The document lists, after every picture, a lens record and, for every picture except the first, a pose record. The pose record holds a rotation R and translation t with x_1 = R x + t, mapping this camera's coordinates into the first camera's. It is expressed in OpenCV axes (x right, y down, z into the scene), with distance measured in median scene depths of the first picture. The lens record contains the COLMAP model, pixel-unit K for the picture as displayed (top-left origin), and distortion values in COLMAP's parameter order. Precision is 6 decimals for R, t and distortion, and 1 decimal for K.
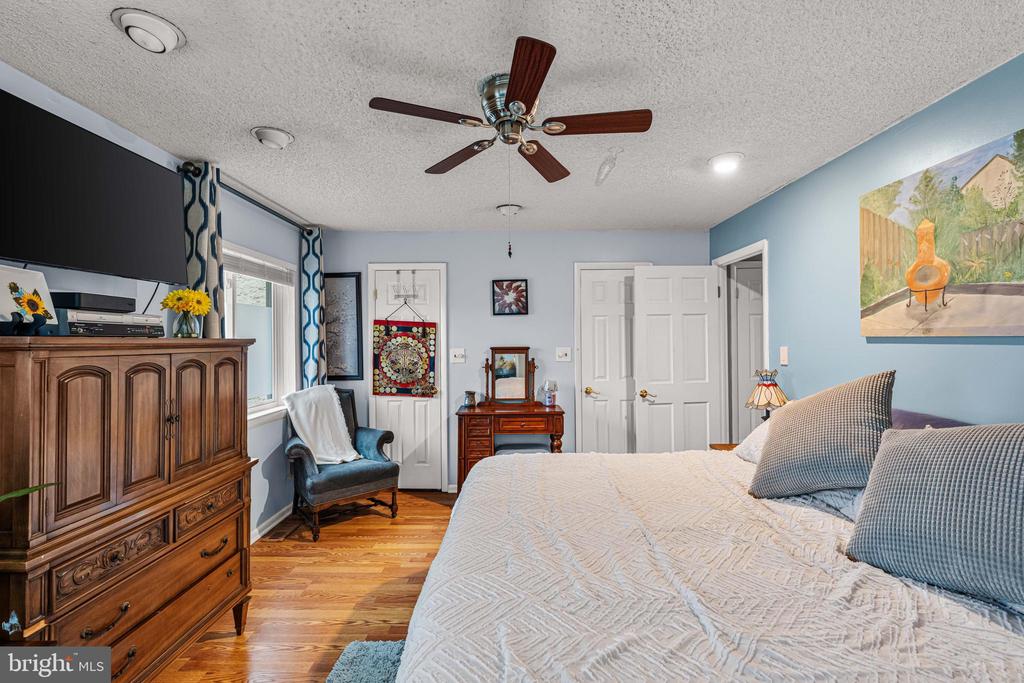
lens RADIAL K [[461.7, 0, 512.9], [0, 461.7, 339.1], [0, 0, 1]] dist [-0.003773, 0.002514]
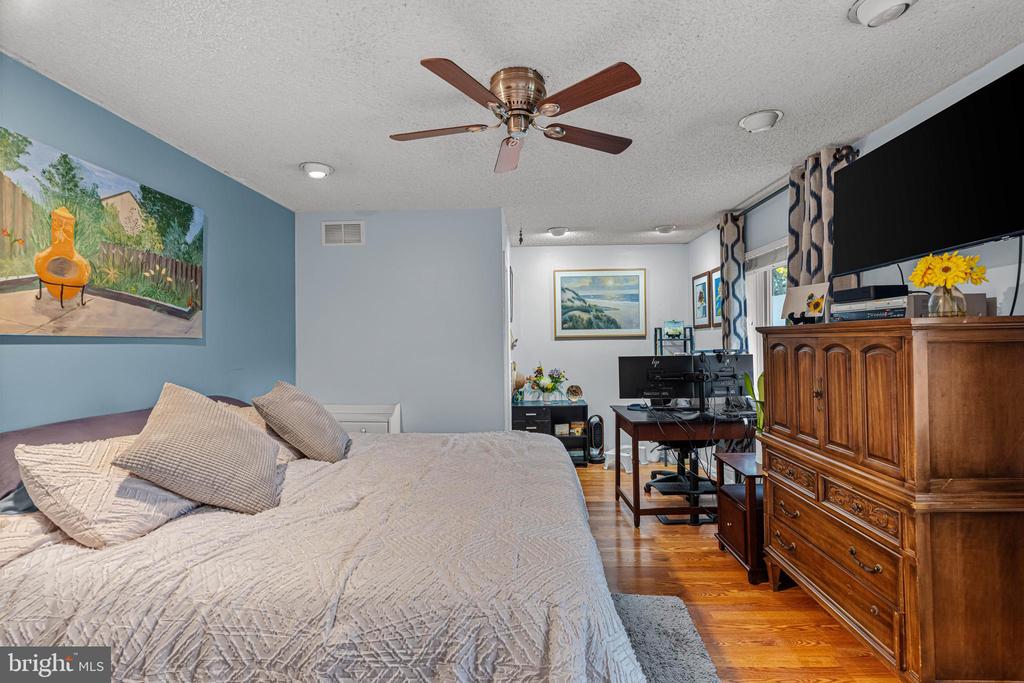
lens RADIAL K [[461.7, 0, 517.6], [0, 461.7, 338.6], [0, 0, 1]] dist [-0.003773, 0.002514]
pose [[-0.999552, 0.020068, 0.022201, -0.014640], [0.019892, 0.999769, -0.008149, 0.024660], [-0.022360, -0.007703, -0.999720, 1.881256]]
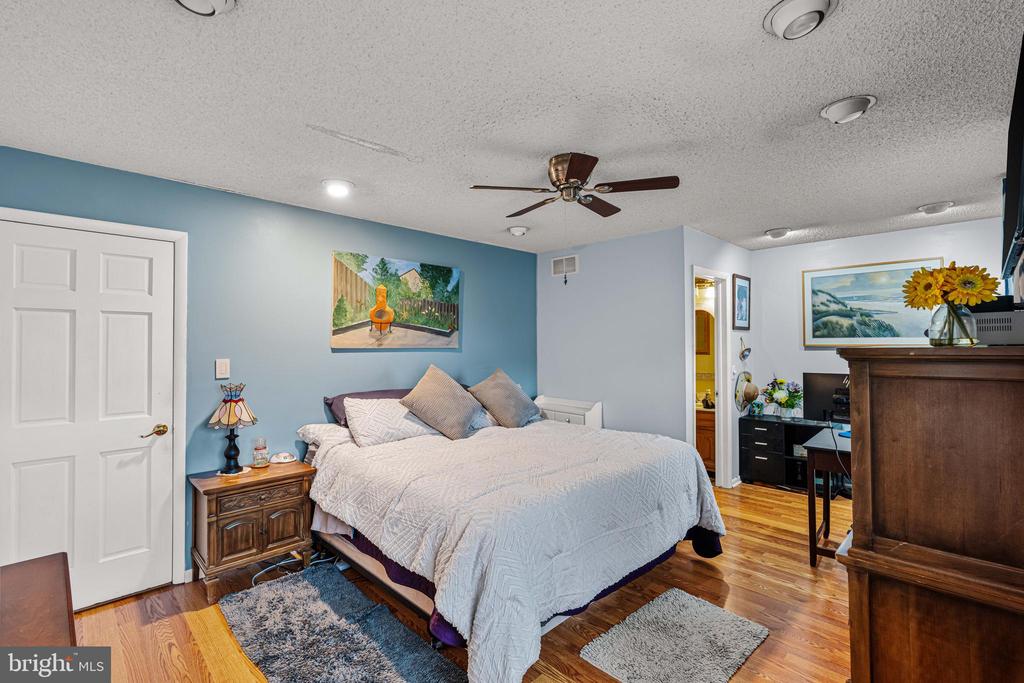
lens RADIAL K [[461.7, 0, 513.2], [0, 461.7, 339.0], [0, 0, 1]] dist [-0.003773, 0.002514]
pose [[-0.710434, 0.017633, 0.703543, -0.761153], [0.006786, 0.999811, -0.018206, -0.005551], [-0.703731, -0.008160, -0.710419, 1.928290]]
